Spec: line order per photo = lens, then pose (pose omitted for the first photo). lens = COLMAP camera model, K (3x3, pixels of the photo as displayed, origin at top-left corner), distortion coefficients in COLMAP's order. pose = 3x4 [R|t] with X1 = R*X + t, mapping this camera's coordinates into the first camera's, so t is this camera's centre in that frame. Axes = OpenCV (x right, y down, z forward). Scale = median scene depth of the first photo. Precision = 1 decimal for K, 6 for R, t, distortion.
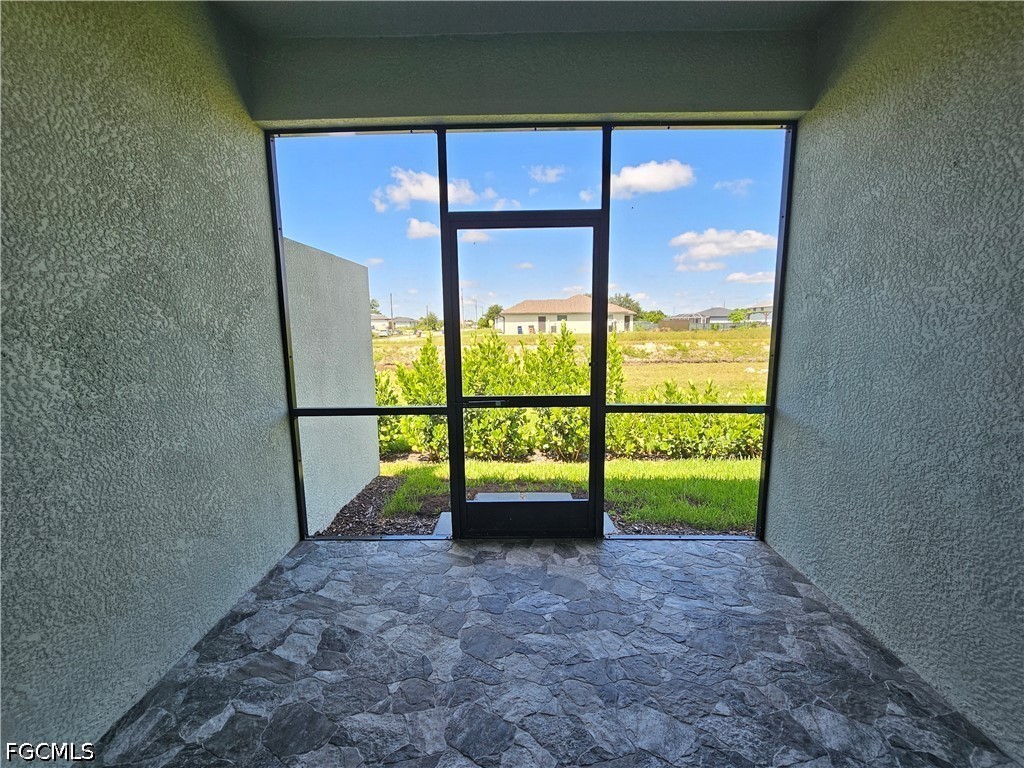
lens RADIAL K [[419.7, 0, 511.6], [0, 419.7, 387.4], [0, 0, 1]] dist [0.001954, 0.000426]
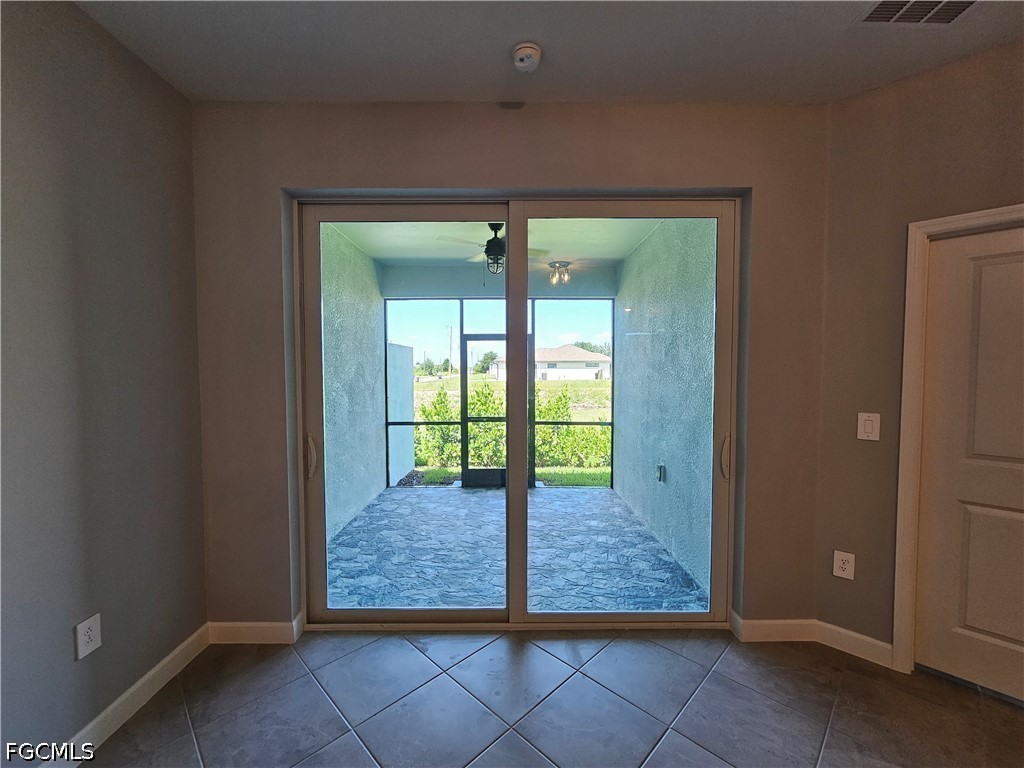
lens RADIAL K [[419.7, 0, 518.5], [0, 419.7, 382.8], [0, 0, 1]] dist [0.001954, 0.000426]
pose [[0.999515, 0.011164, 0.029070, 0.066175], [-0.007659, 0.992983, -0.118006, 0.091444], [-0.030184, 0.117726, 0.992587, -1.031971]]
